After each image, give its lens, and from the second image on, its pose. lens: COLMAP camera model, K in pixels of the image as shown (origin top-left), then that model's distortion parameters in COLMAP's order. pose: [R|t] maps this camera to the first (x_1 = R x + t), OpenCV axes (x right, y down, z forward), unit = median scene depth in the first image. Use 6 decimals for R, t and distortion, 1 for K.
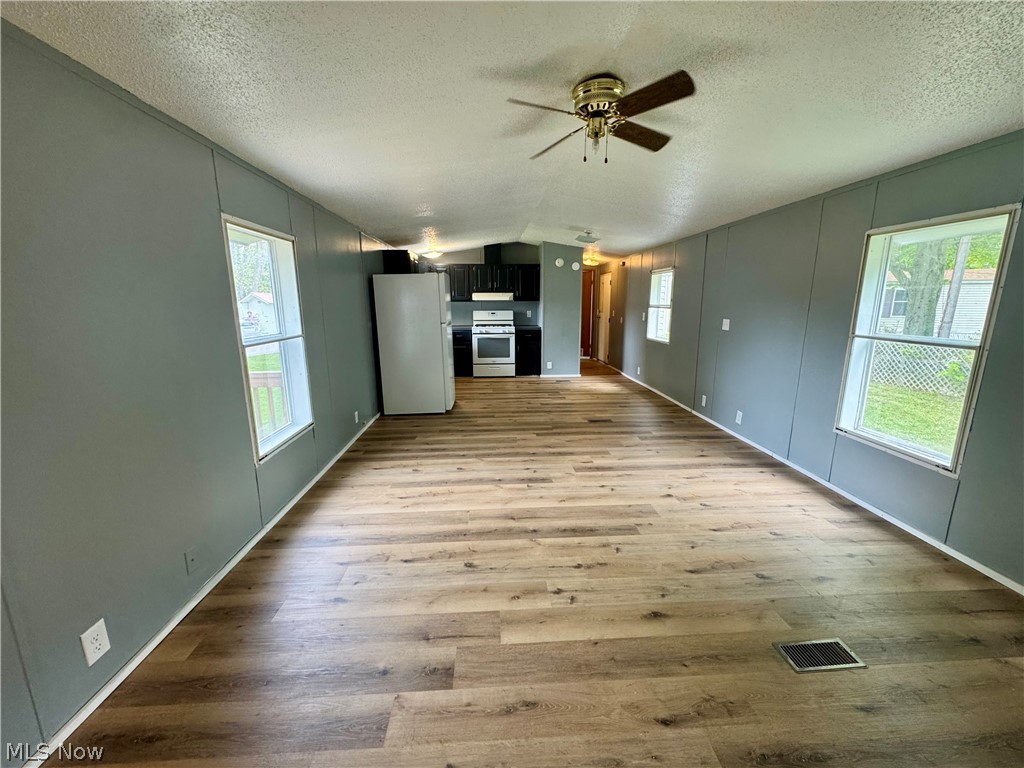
lens RADIAL K [[410.5, 0, 512.0], [0, 410.5, 384.0], [0, 0, 1]] dist [-0.000480, -0.000088]
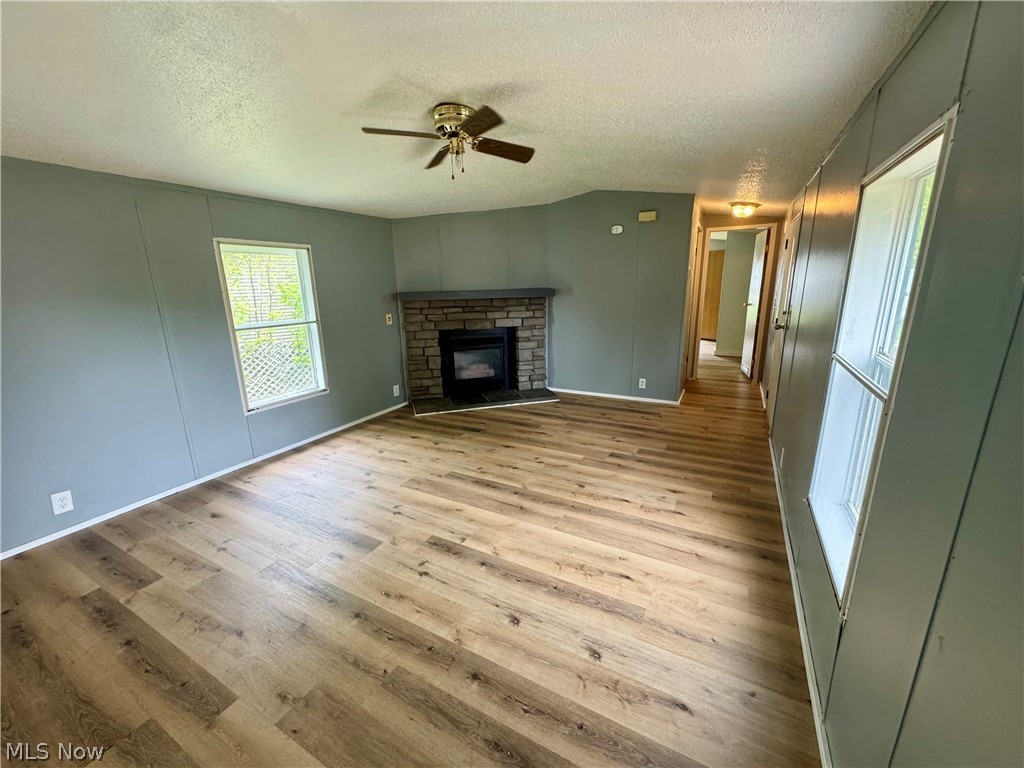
lens RADIAL K [[410.5, 0, 512.0], [0, 410.5, 384.0], [0, 0, 1]] dist [-0.000480, -0.000088]
pose [[-0.852058, -0.108821, 0.512010, -0.487685], [0.125579, 0.907089, 0.401771, -0.385937], [-0.508160, 0.406630, -0.759227, 1.721090]]
